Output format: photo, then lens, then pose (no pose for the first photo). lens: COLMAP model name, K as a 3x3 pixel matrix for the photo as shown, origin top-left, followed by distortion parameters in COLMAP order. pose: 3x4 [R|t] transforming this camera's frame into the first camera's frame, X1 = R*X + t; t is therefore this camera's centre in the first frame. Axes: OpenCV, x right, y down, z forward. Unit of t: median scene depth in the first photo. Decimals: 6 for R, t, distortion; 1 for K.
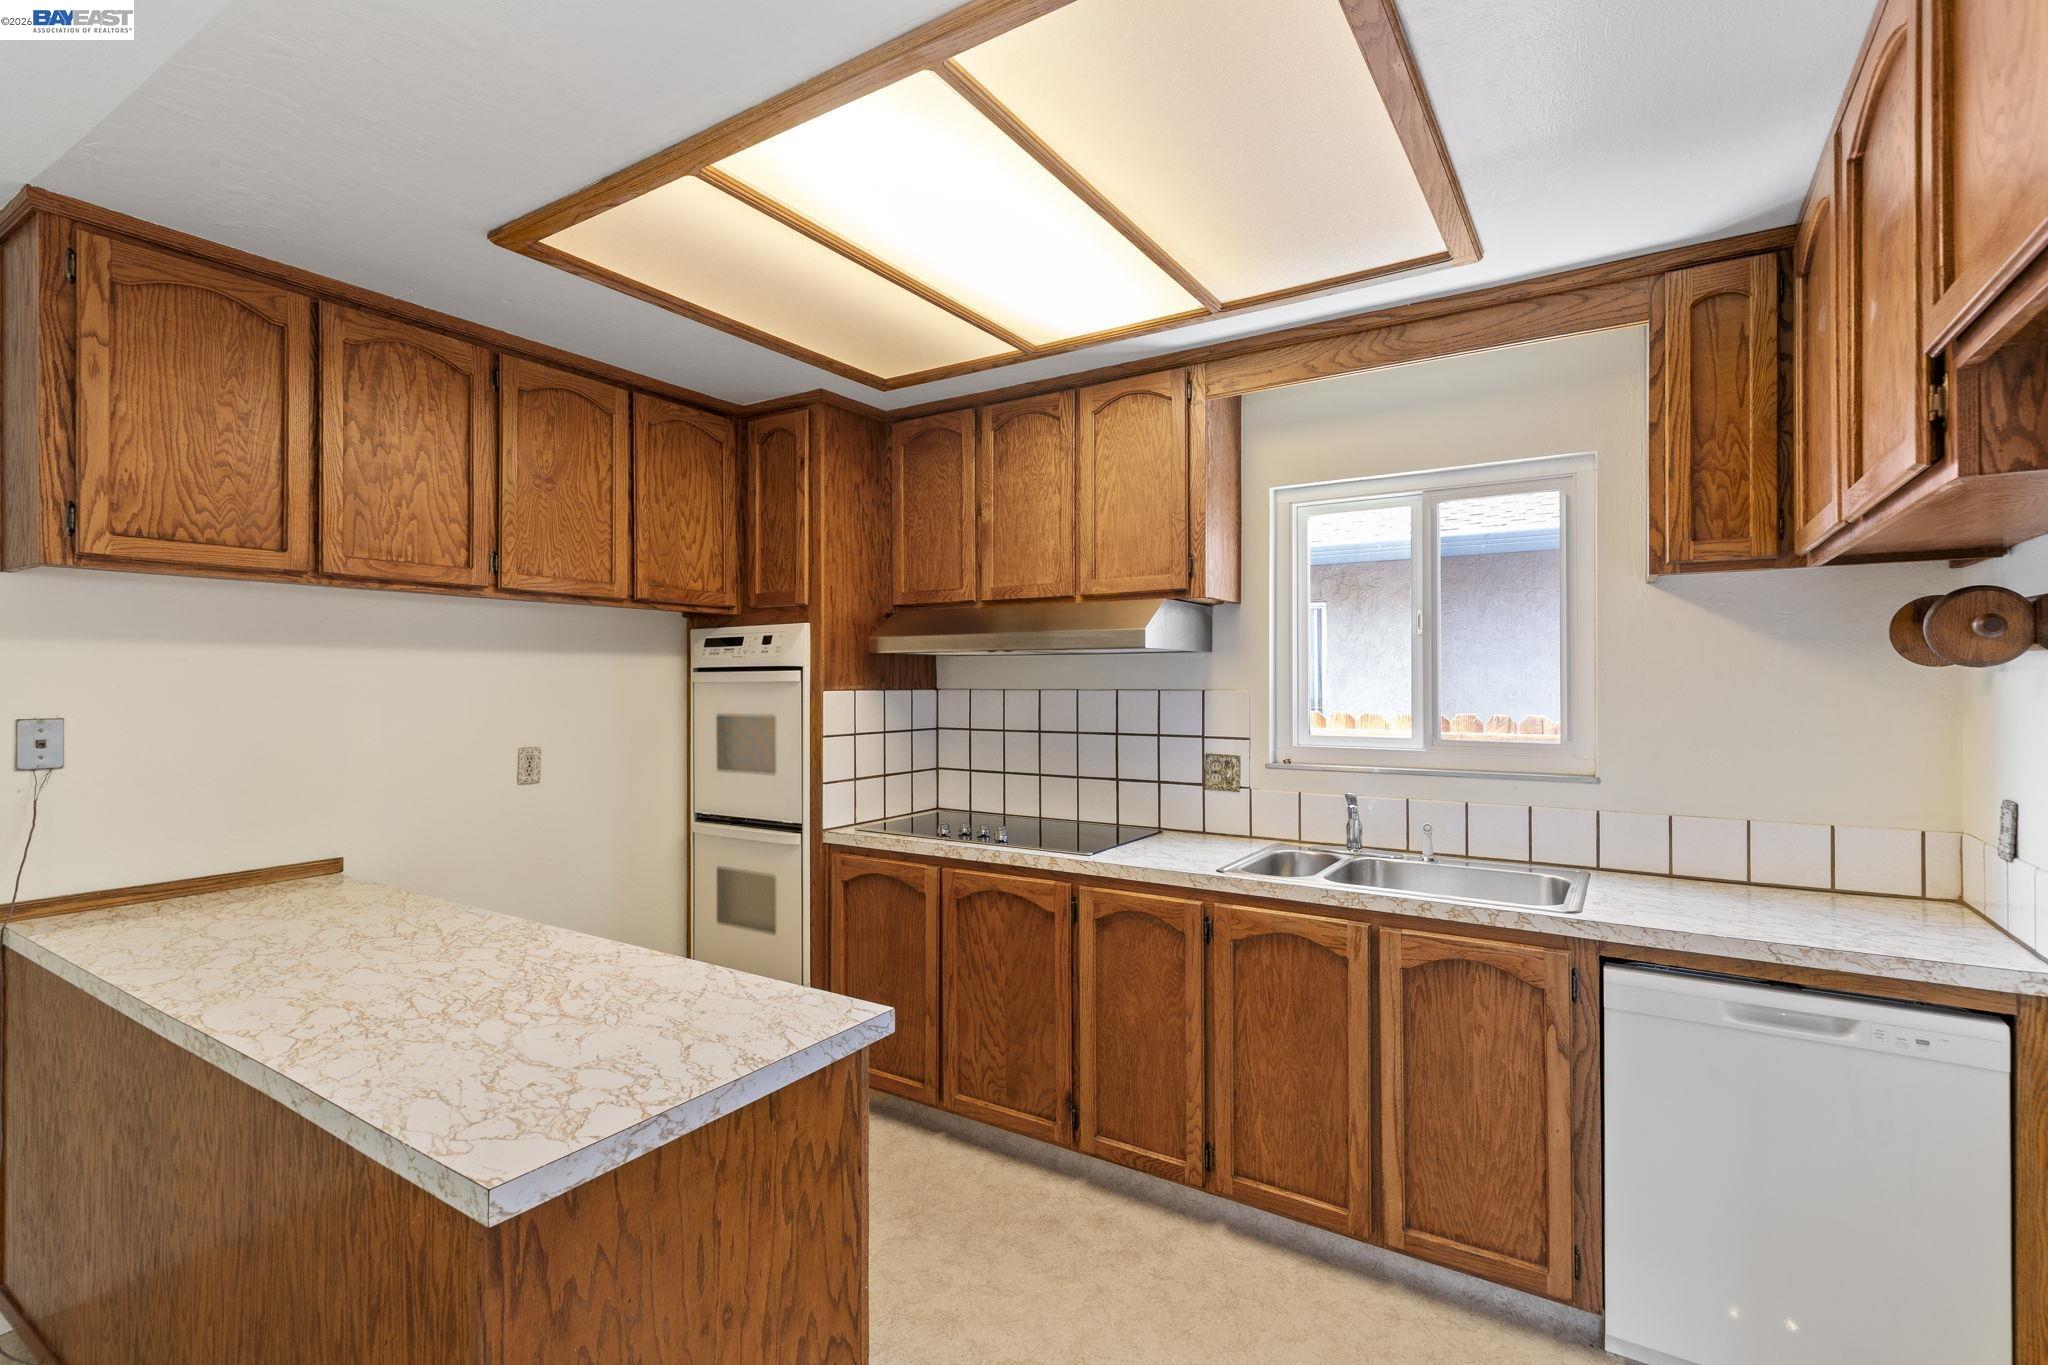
lens RADIAL K [[947.8, 0, 1024.0], [0, 947.8, 682.5], [0, 0, 1]] dist [0.004135, -0.000246]
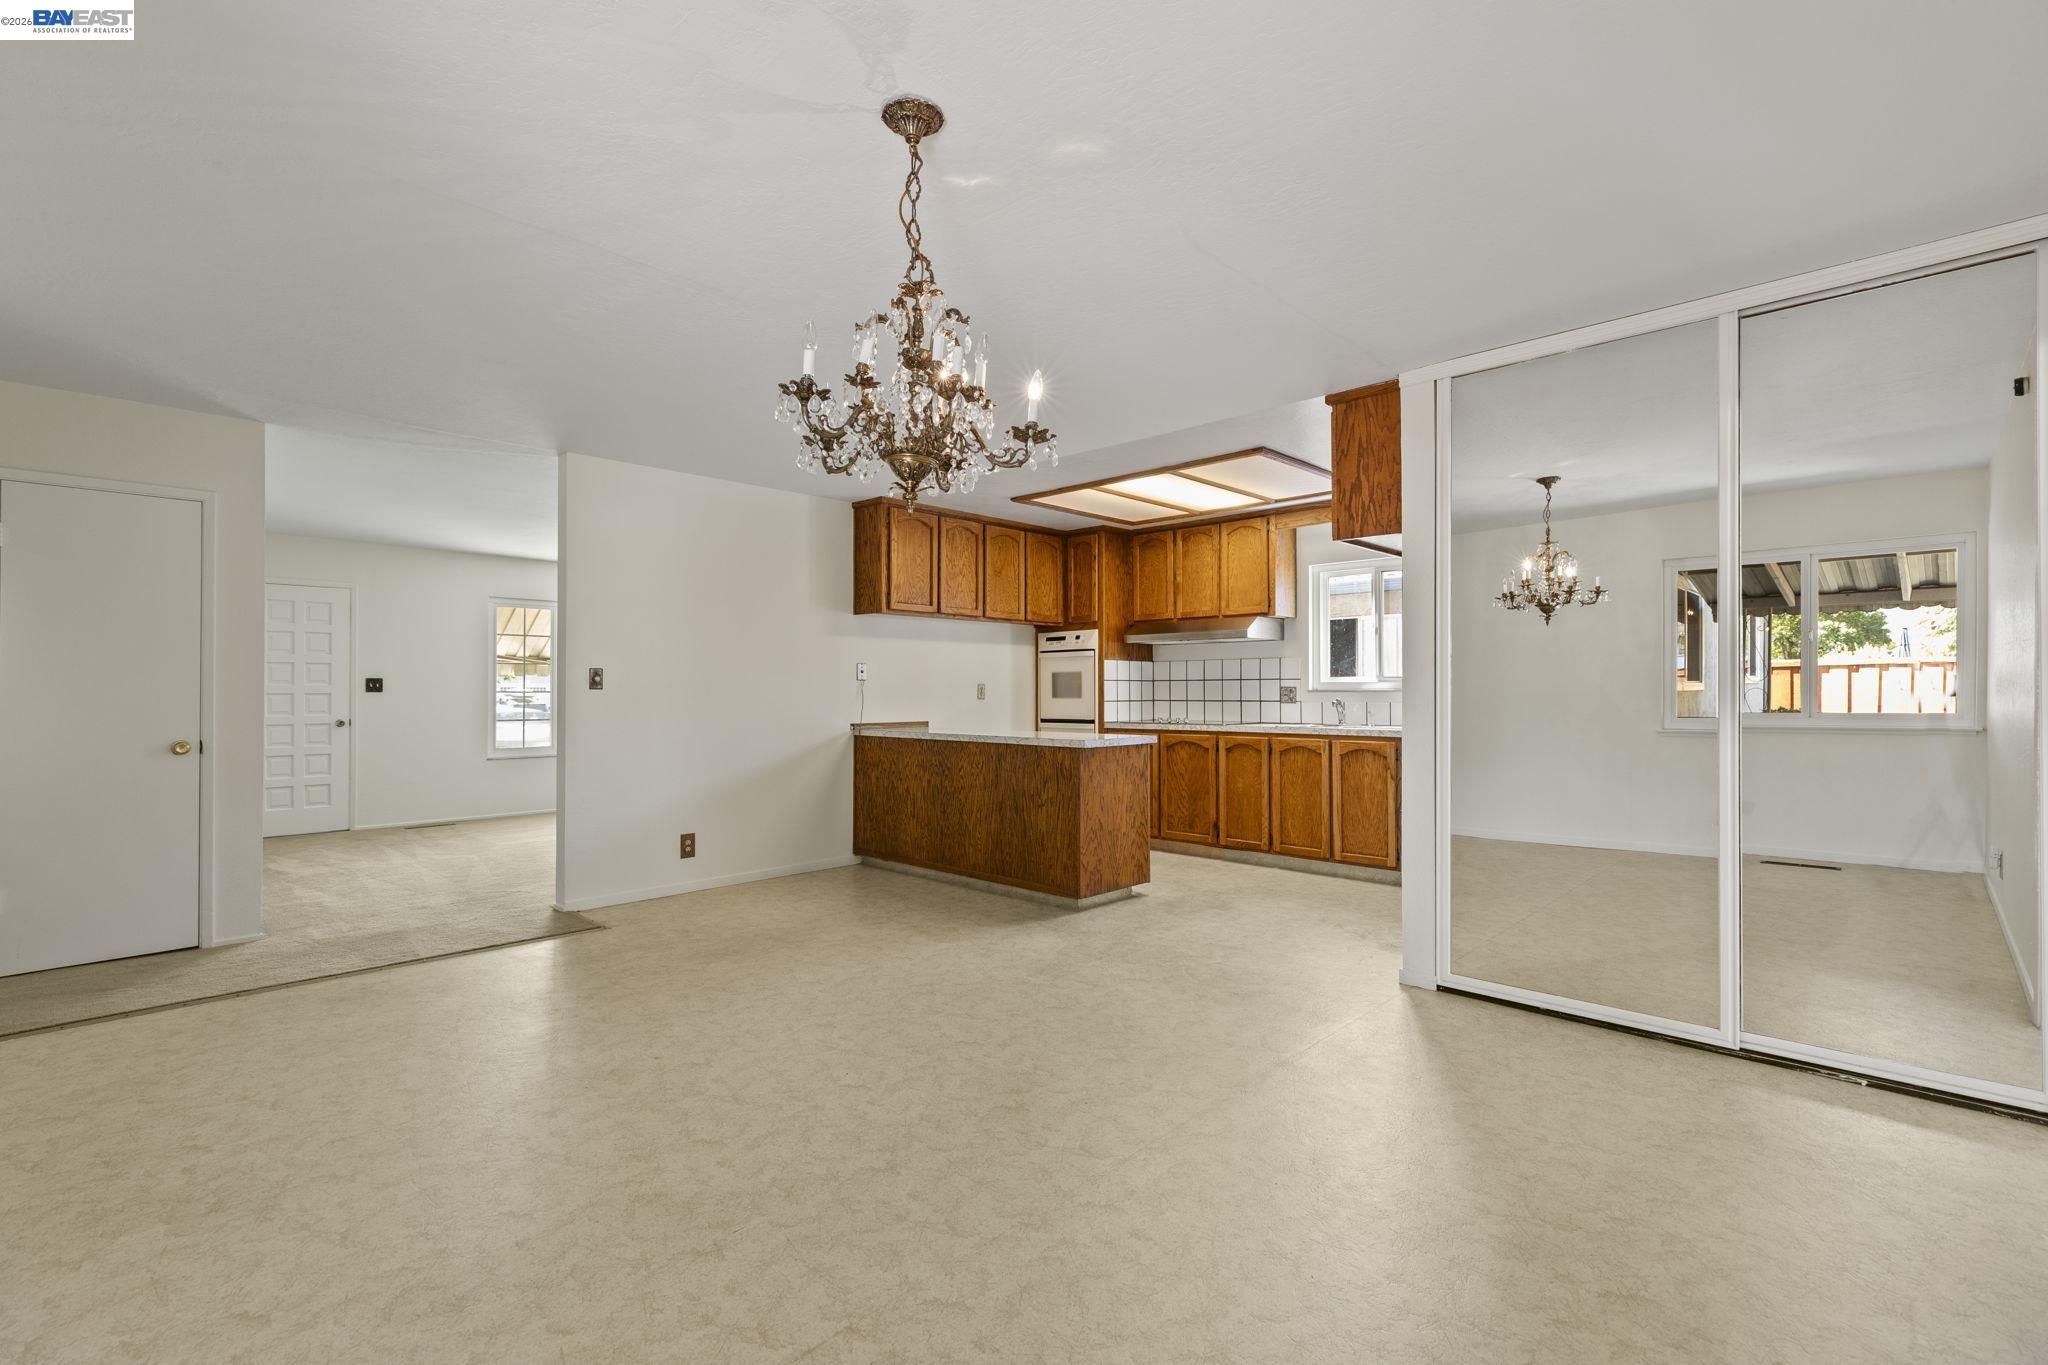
lens RADIAL K [[947.8, 0, 1024.0], [0, 947.8, 682.5], [0, 0, 1]] dist [0.004135, -0.000246]
pose [[0.982694, -0.002675, -0.185218, 0.014371], [0.000420, 0.999925, -0.012215, 0.088976], [0.185237, 0.011925, 0.982622, -1.215246]]
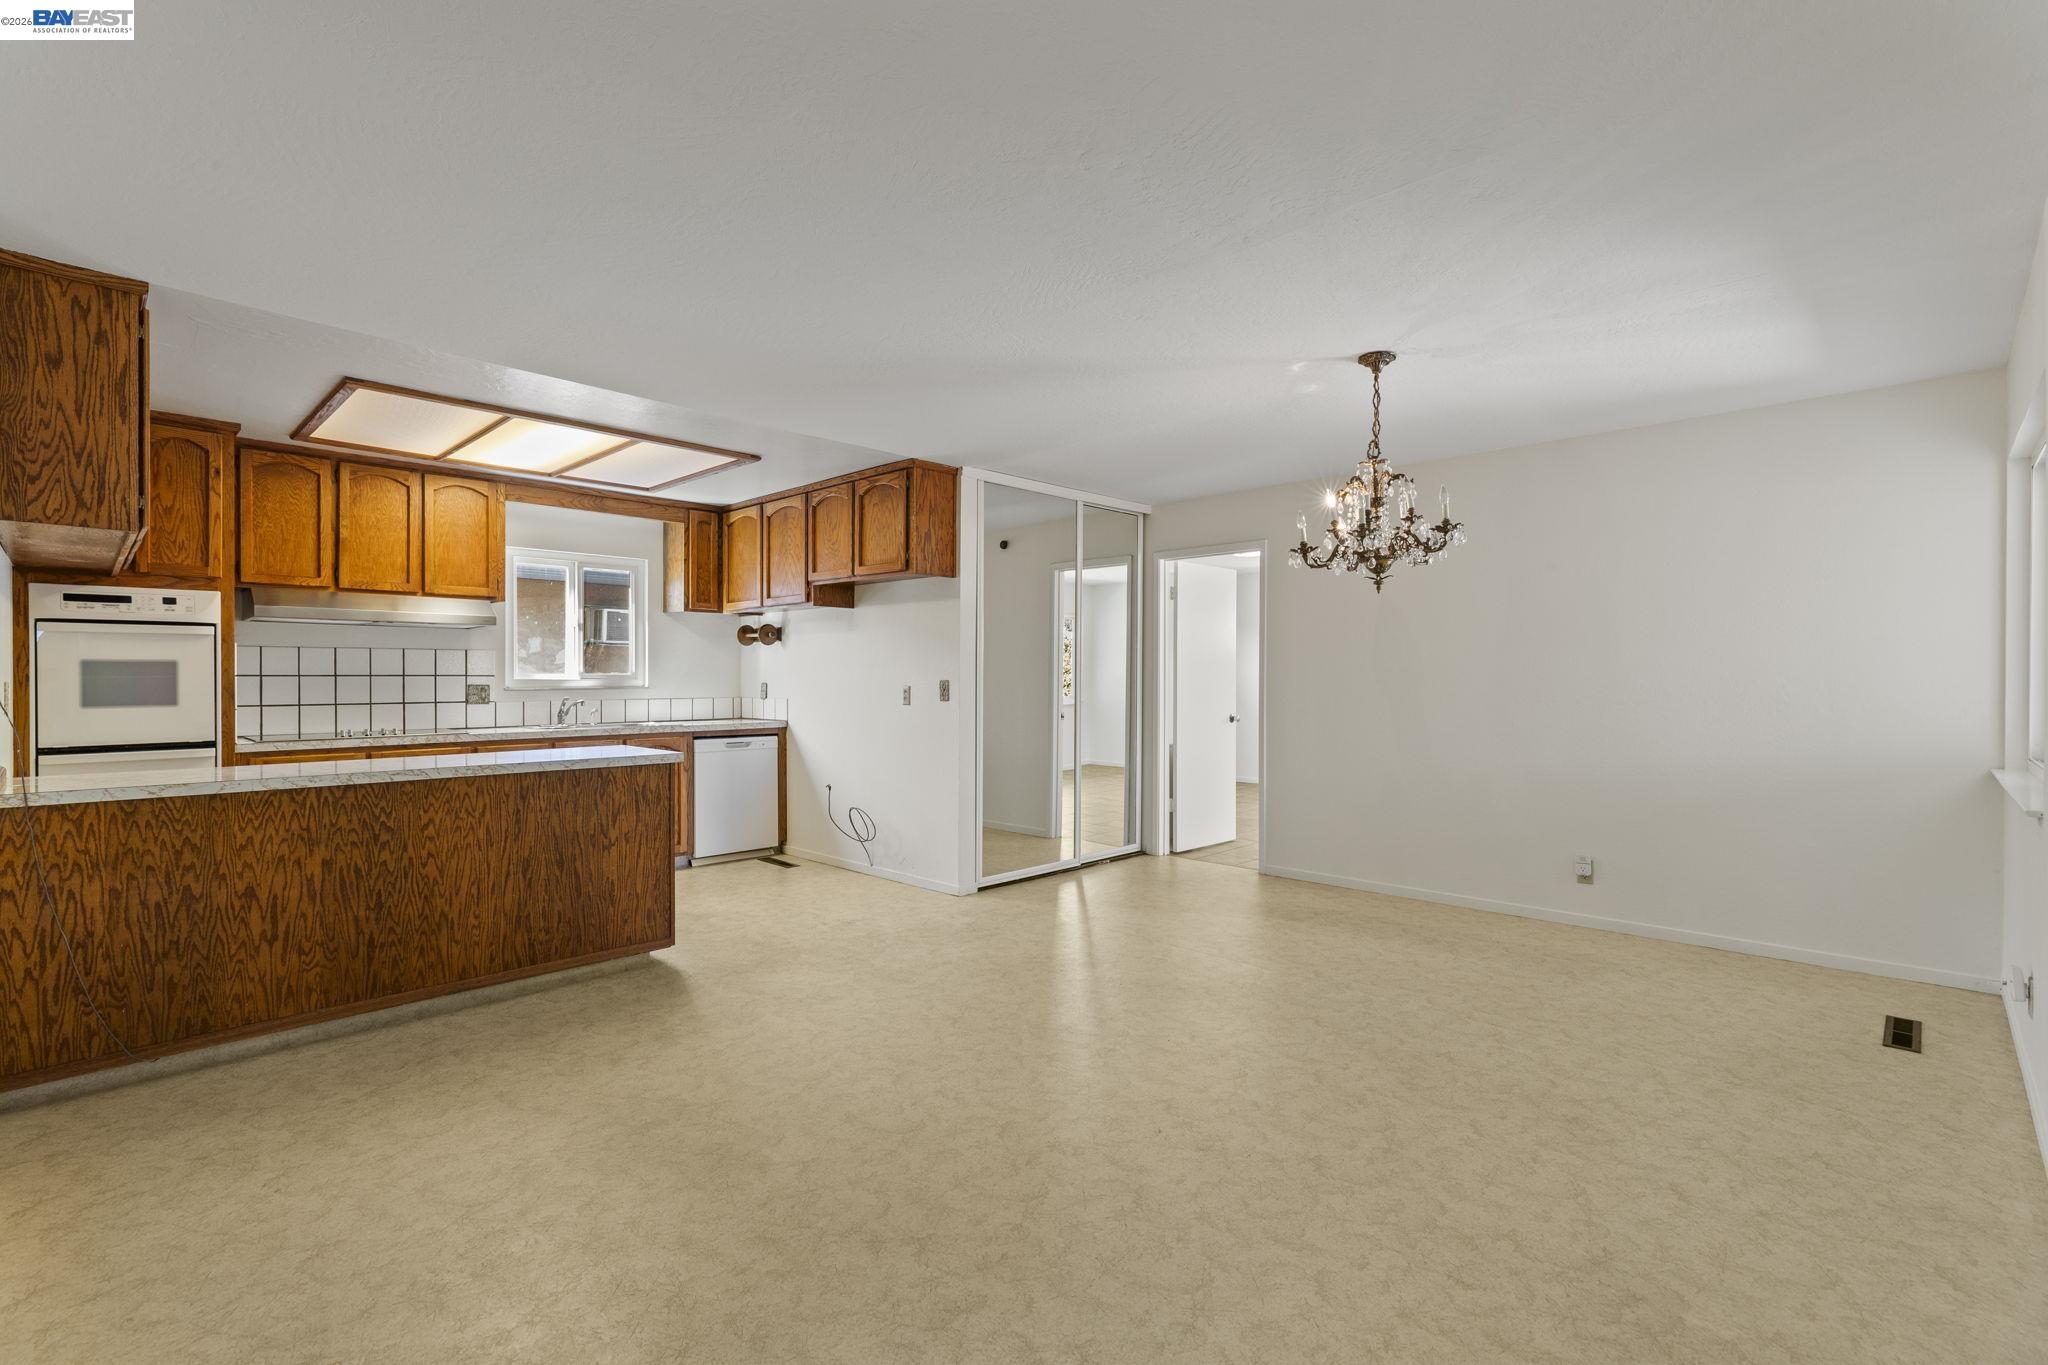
lens RADIAL K [[917.9, 0, 1040.5], [0, 917.9, 684.9], [0, 0, 1]] dist [0.003410, -0.000095]
pose [[0.168996, -0.008216, 0.985583, -1.325214], [0.002916, 0.999965, 0.007835, 0.063236], [-0.985612, 0.001550, 0.169014, -0.372286]]
